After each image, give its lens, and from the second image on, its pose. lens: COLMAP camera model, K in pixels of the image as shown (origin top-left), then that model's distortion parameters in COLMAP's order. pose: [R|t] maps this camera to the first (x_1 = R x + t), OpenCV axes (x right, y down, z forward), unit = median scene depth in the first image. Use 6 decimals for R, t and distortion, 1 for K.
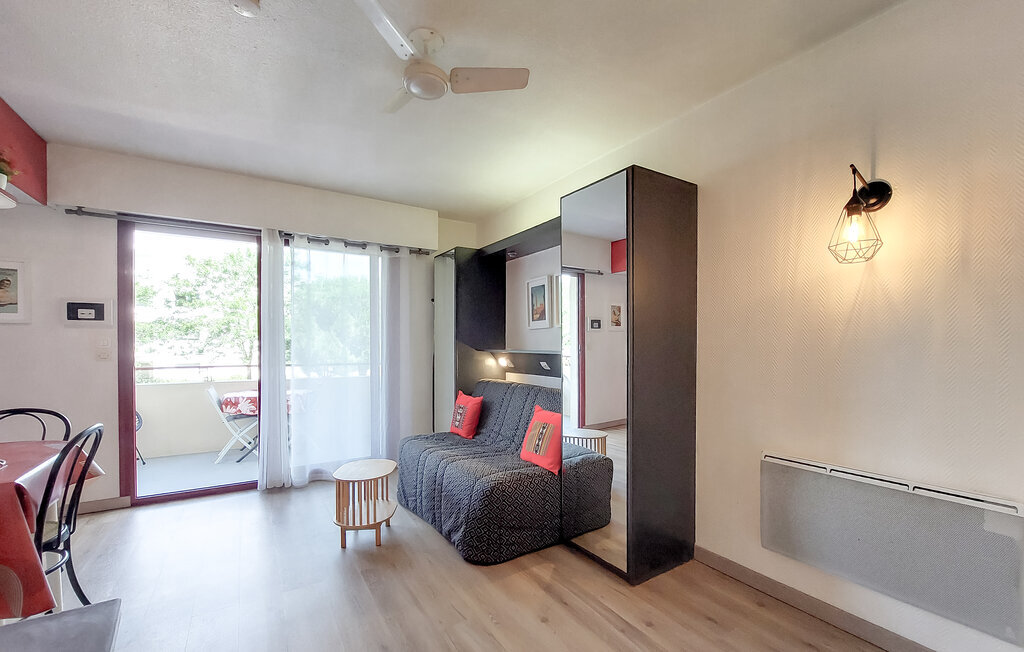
lens RADIAL K [[408.7, 0, 511.0], [0, 408.7, 353.2], [0, 0, 1]] dist [-0.012832, 0.000075]
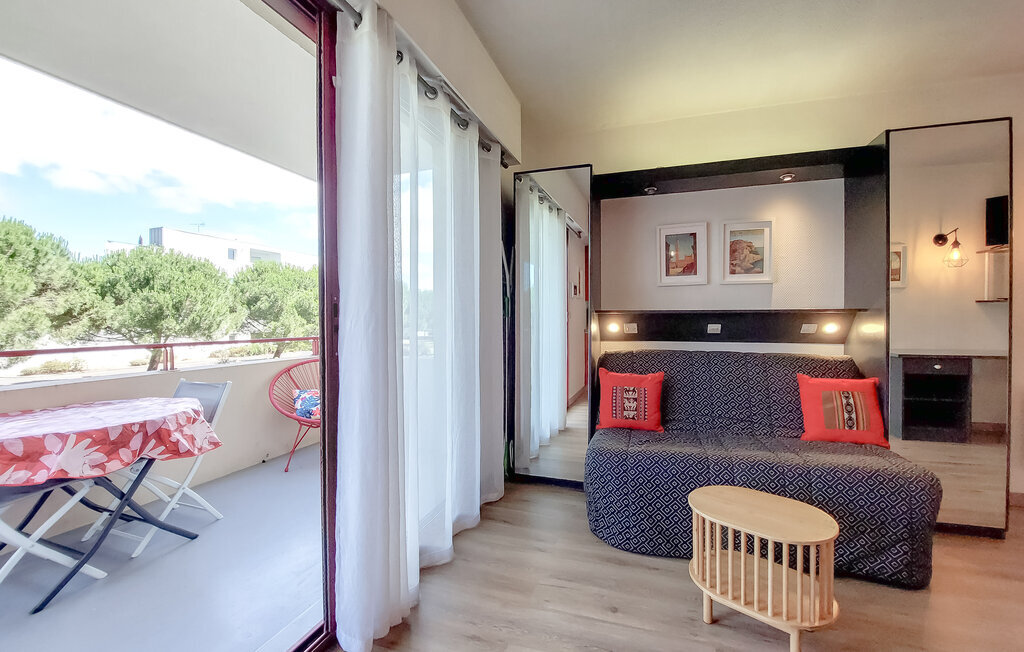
lens RADIAL K [[407.2, 0, 511.4], [0, 407.2, 327.8], [0, 0, 1]] dist [-0.012875, 0.000295]
pose [[0.778735, -0.014836, 0.627177, -0.769053], [0.013660, 0.999884, 0.006692, 0.016812], [-0.627204, 0.003356, 0.778848, 0.609067]]
